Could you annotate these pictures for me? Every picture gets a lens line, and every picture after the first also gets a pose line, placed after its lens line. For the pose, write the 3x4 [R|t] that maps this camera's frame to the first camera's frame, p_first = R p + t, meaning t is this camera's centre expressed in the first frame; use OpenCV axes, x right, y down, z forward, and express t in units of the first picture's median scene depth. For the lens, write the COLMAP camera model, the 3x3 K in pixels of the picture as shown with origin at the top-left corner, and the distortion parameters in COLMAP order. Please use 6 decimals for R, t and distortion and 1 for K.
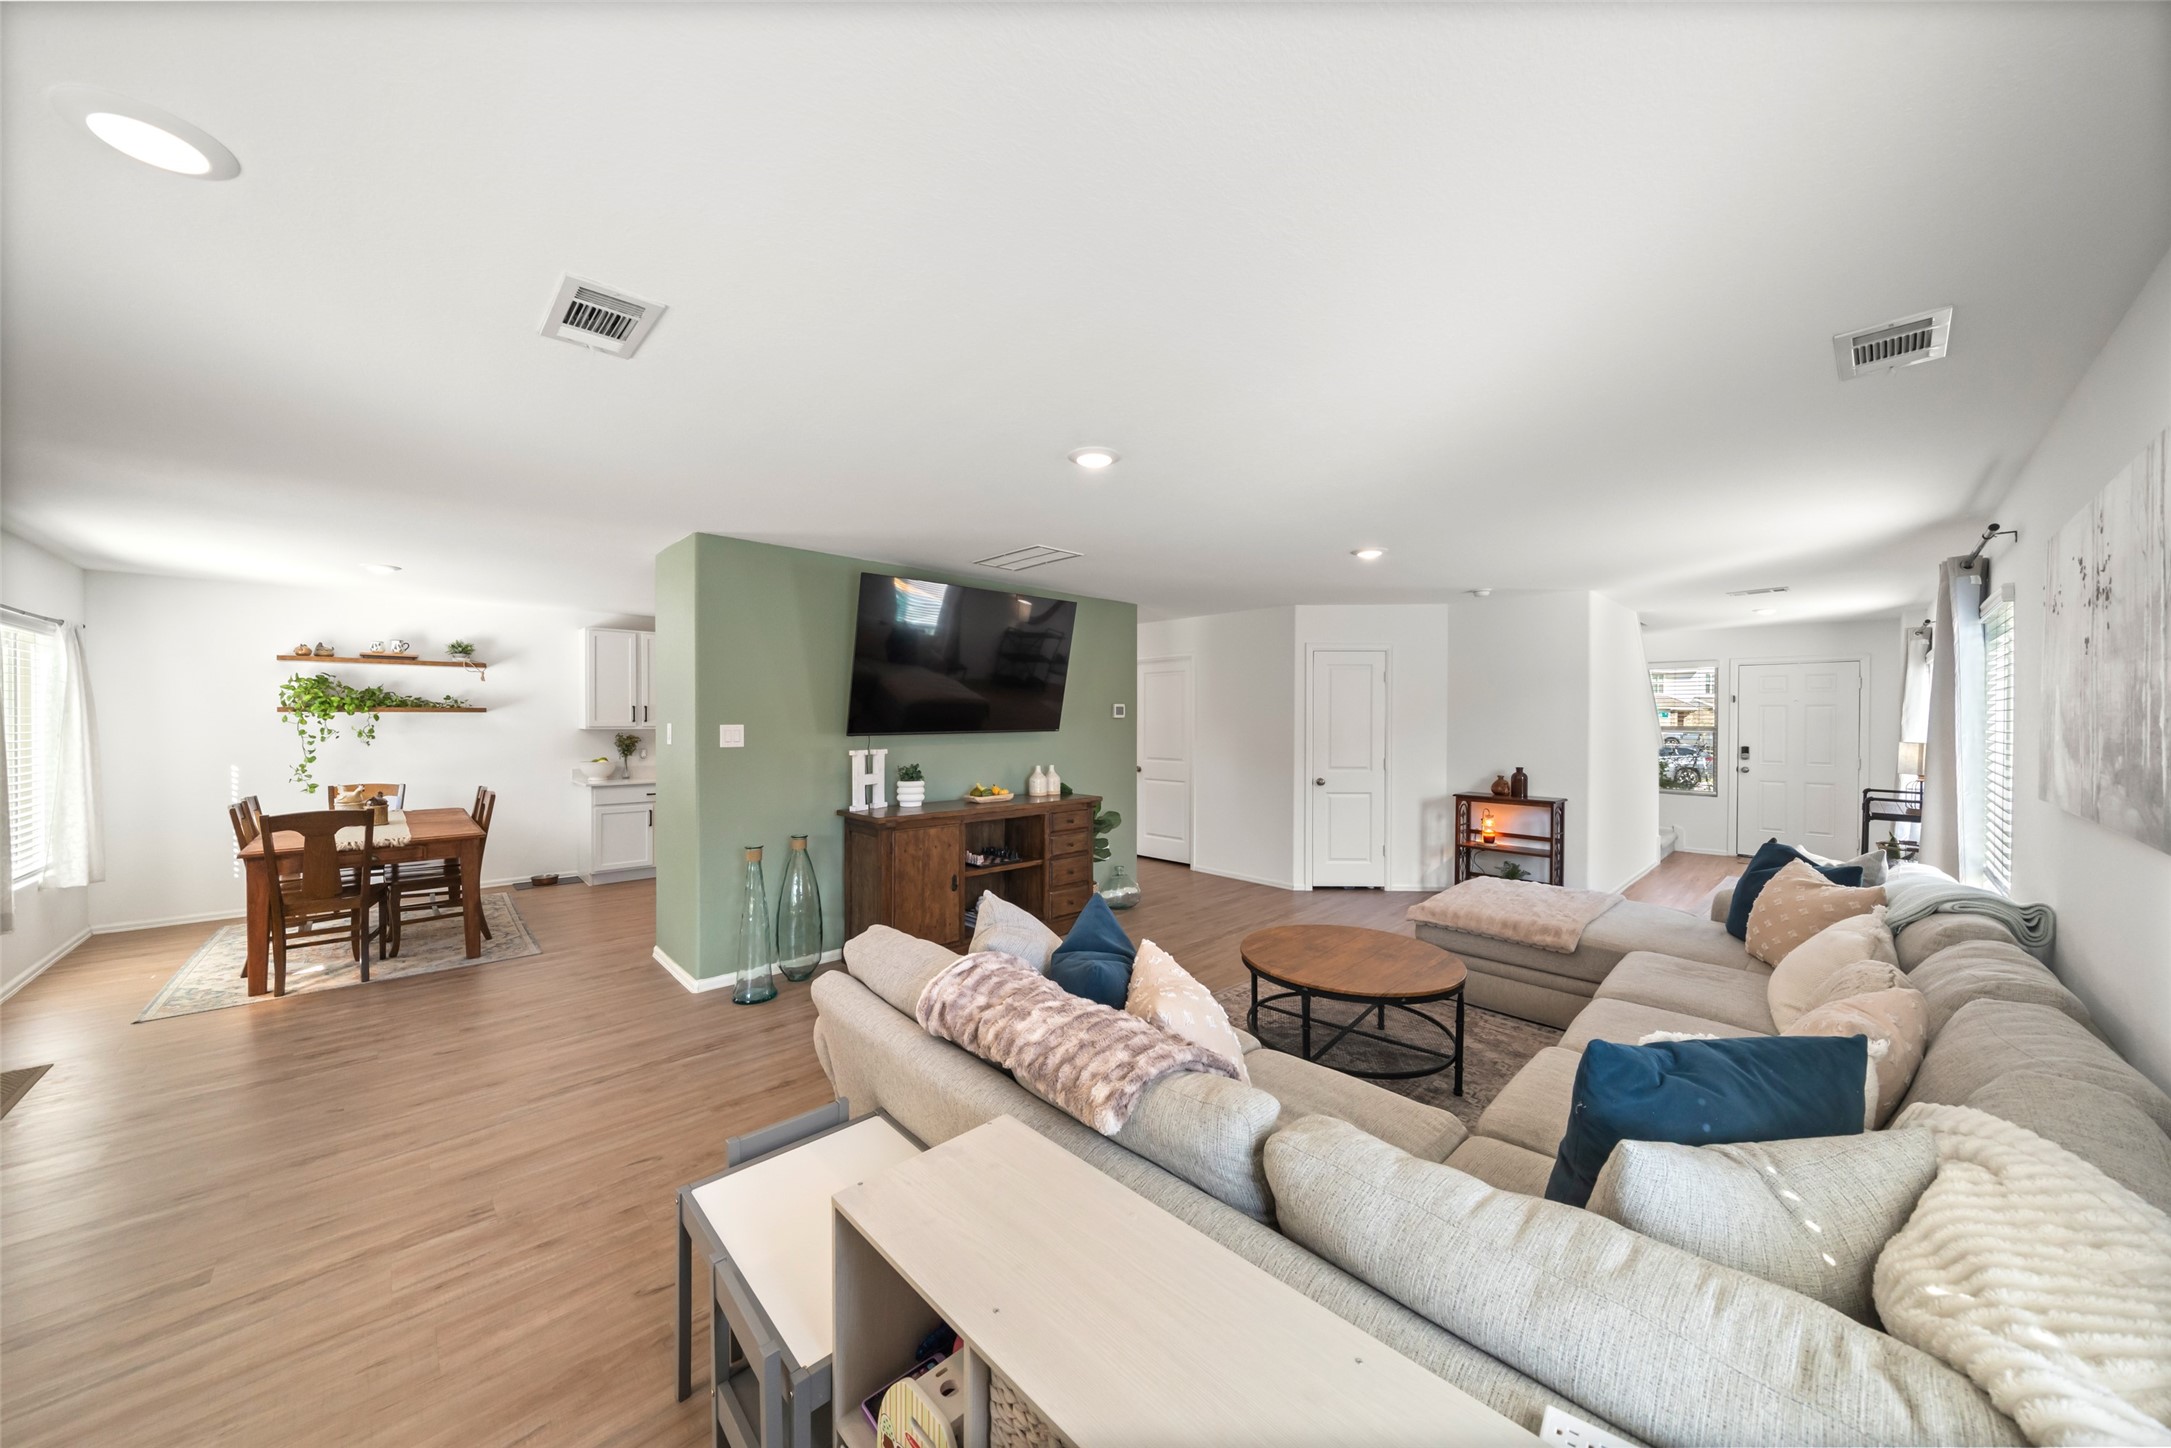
lens RADIAL K [[738.0, 0, 1082.0], [0, 738.0, 726.2], [0, 0, 1]] dist [-0.006963, -0.000042]
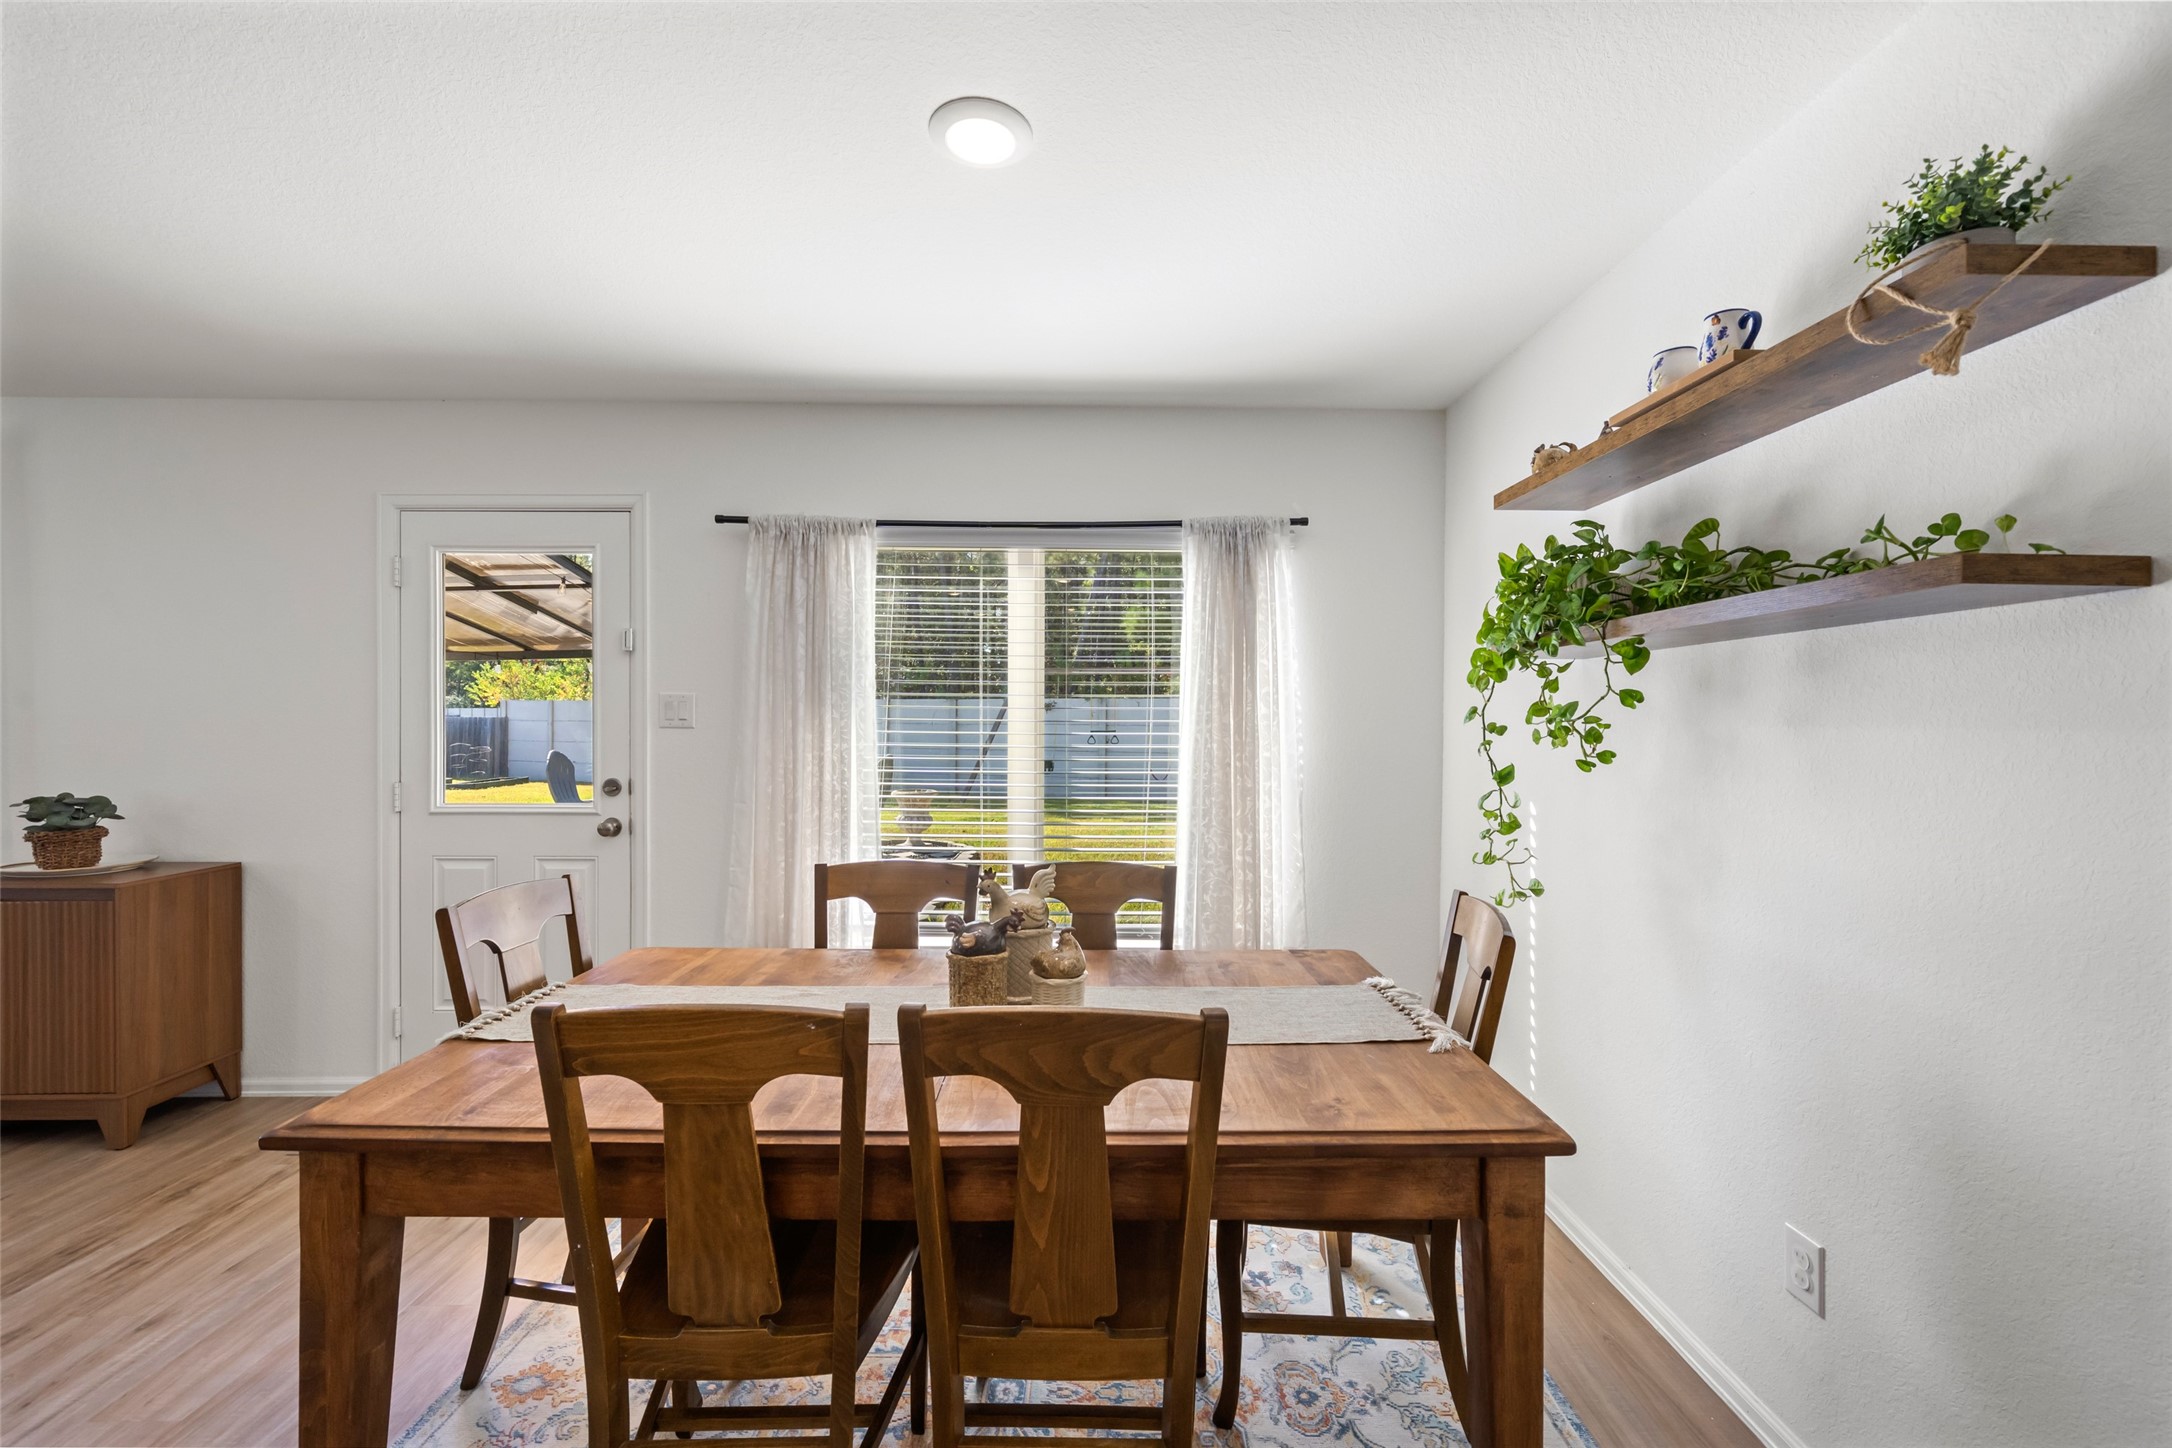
lens RADIAL K [[895.9, 0, 1086.0], [0, 895.9, 724.0], [0, 0, 1]] dist [-0.002619, 0.000125]
pose [[-0.683513, 0.001377, -0.729937, -0.635765], [-0.013211, 0.999811, 0.014258, 0.009114], [0.729819, 0.019389, -0.683366, 1.122335]]
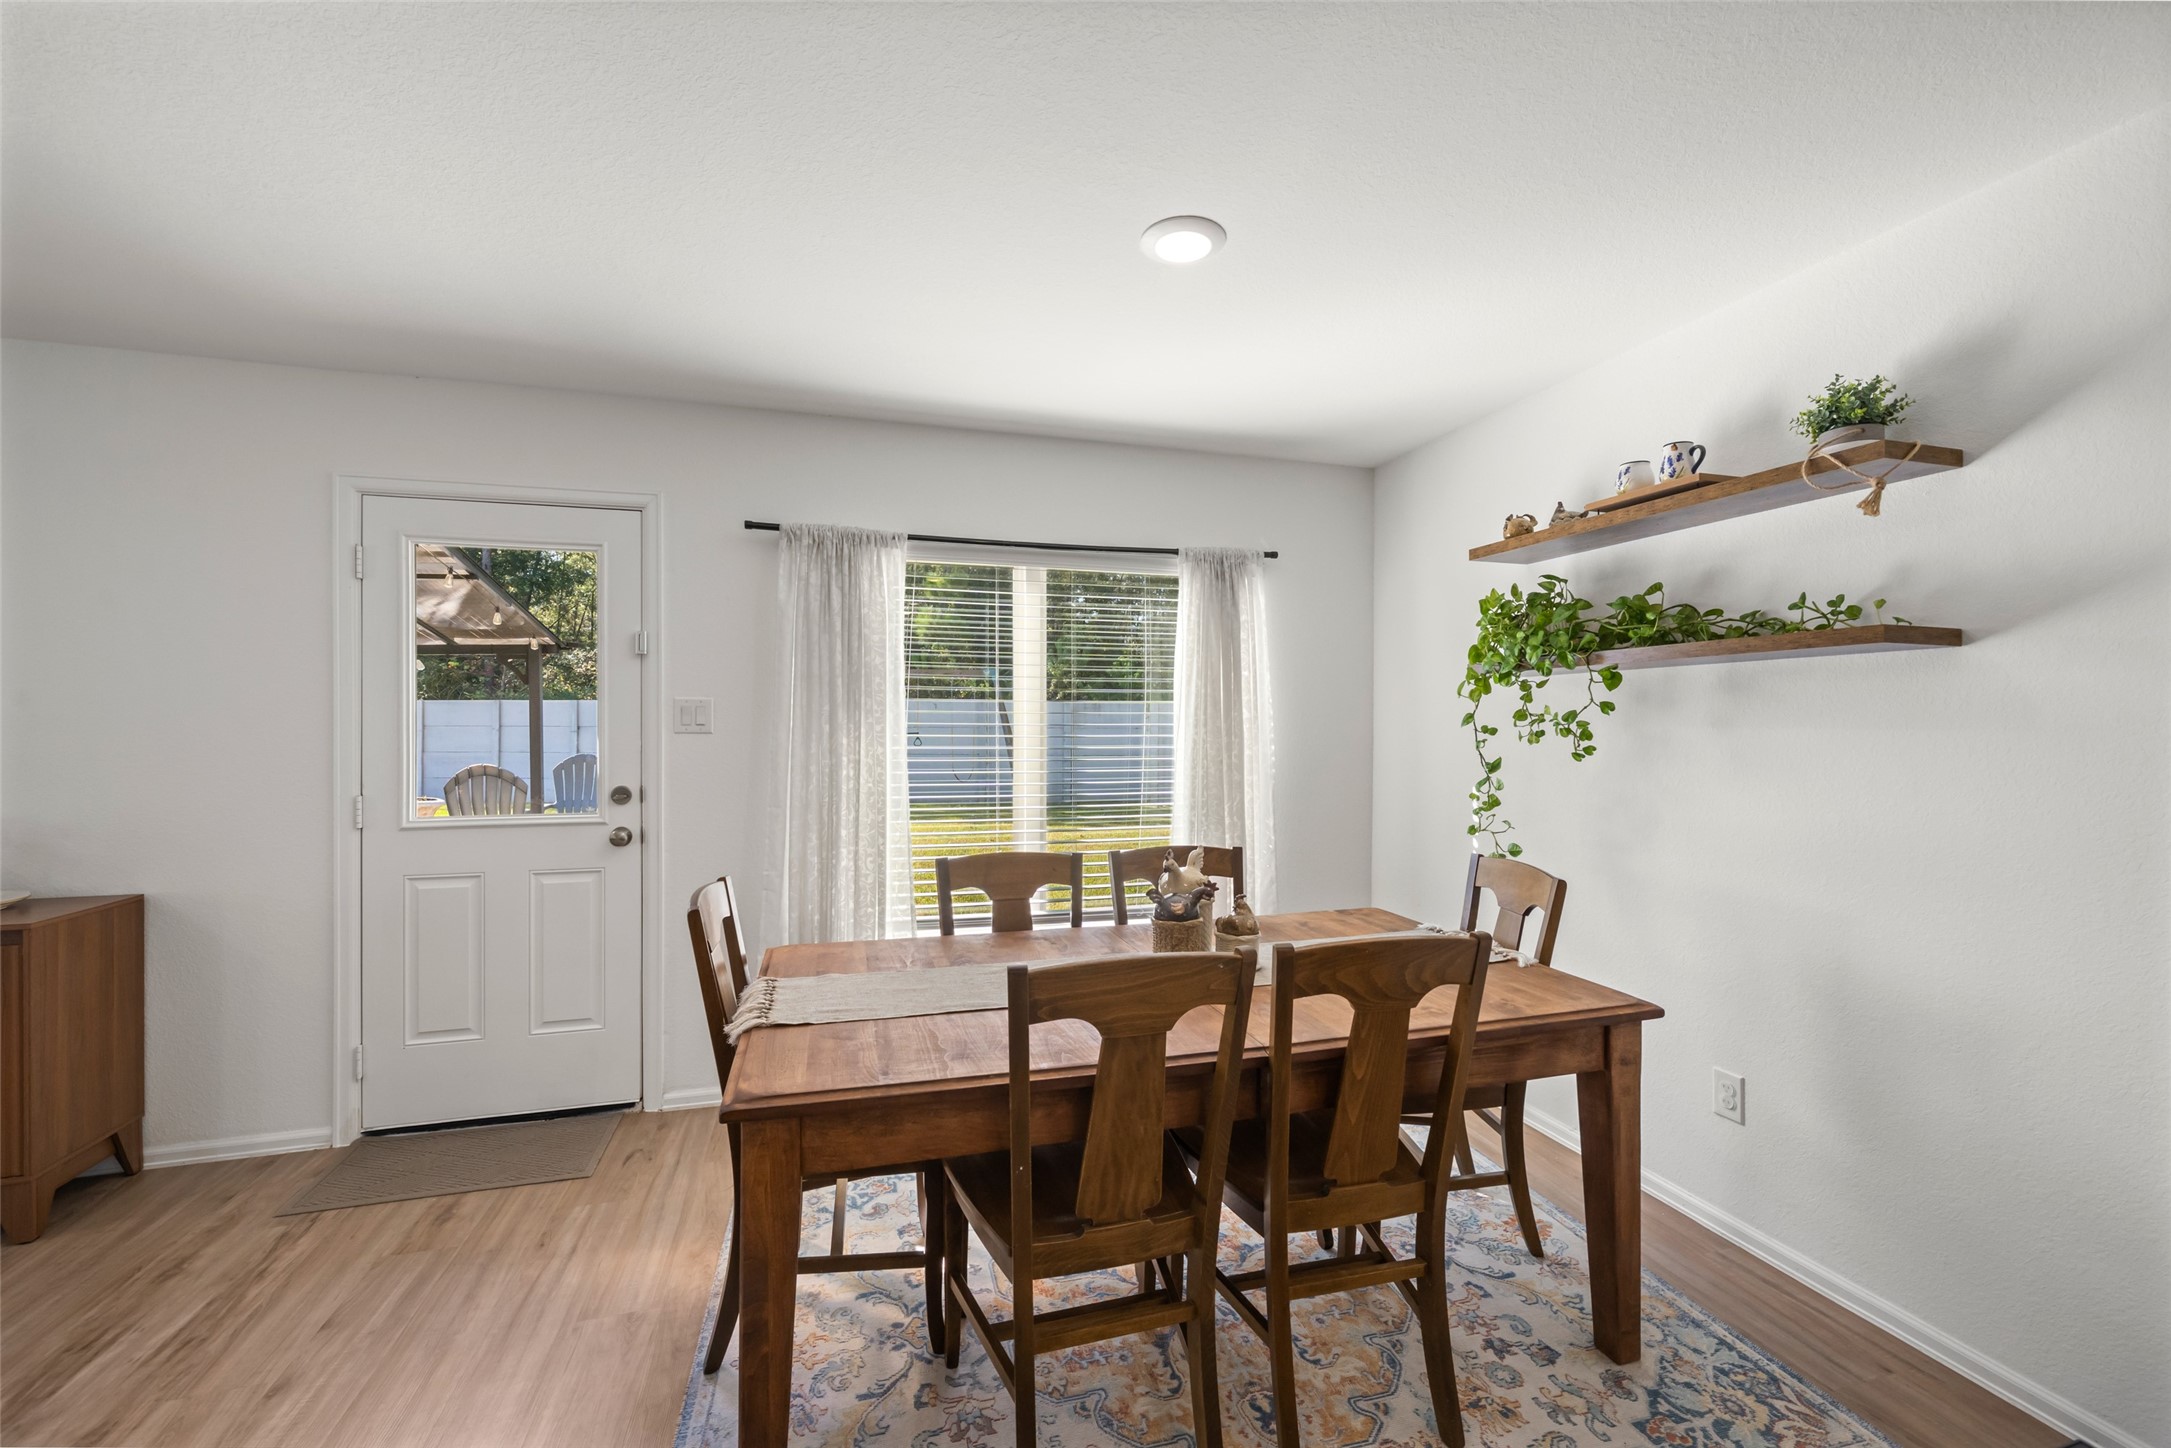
lens RADIAL K [[898.0, 0, 1092.2], [0, 898.0, 722.0], [0, 0, 1]] dist [-0.001762, 0.000128]
pose [[-0.457384, 0.000765, -0.889269, -0.484769], [-0.012670, 0.999893, 0.007377, 0.008858], [0.889179, 0.014641, -0.457325, 1.020242]]
